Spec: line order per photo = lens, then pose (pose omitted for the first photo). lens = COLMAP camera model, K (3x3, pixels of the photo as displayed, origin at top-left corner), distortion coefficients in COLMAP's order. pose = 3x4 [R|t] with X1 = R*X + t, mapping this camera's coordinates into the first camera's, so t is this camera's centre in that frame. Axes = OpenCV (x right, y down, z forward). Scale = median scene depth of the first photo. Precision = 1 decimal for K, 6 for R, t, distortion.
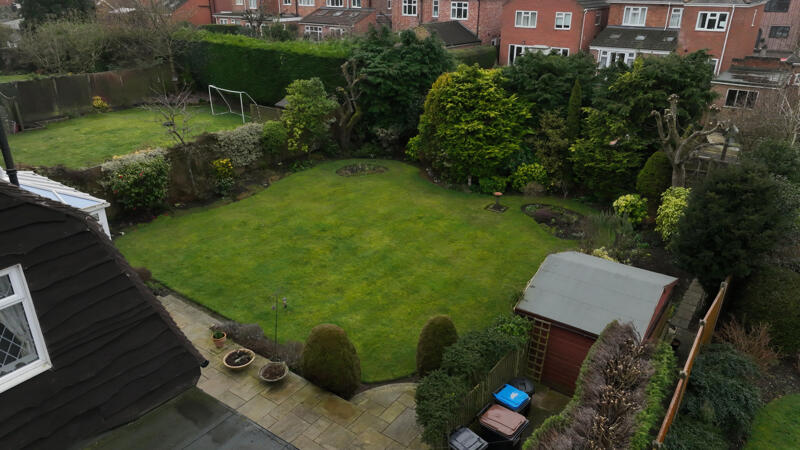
lens RADIAL K [[563.2, 0, 401.4], [0, 563.2, 226.9], [0, 0, 1]] dist [0.004759, 0.000188]
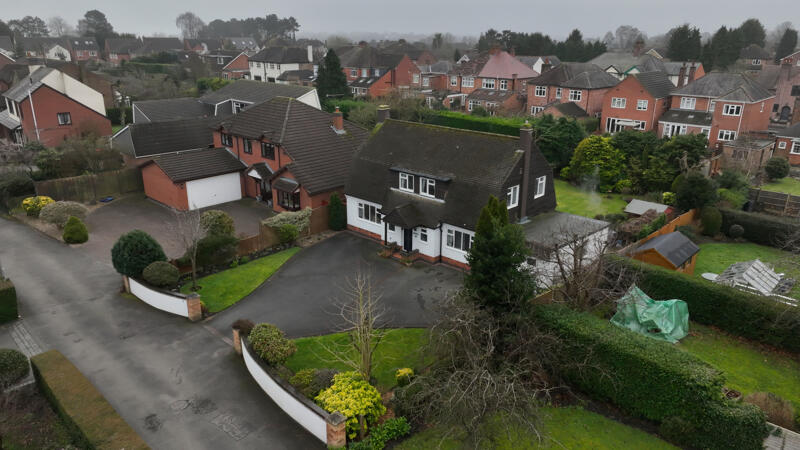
lens RADIAL K [[563.2, 0, 401.4], [0, 563.2, 226.9], [0, 0, 1]] dist [0.004759, 0.000188]
pose [[0.991124, 0.047016, -0.124349, -0.221907], [-0.056909, 0.995387, -0.077236, 0.182788], [0.120144, 0.083627, 0.989228, -0.802163]]
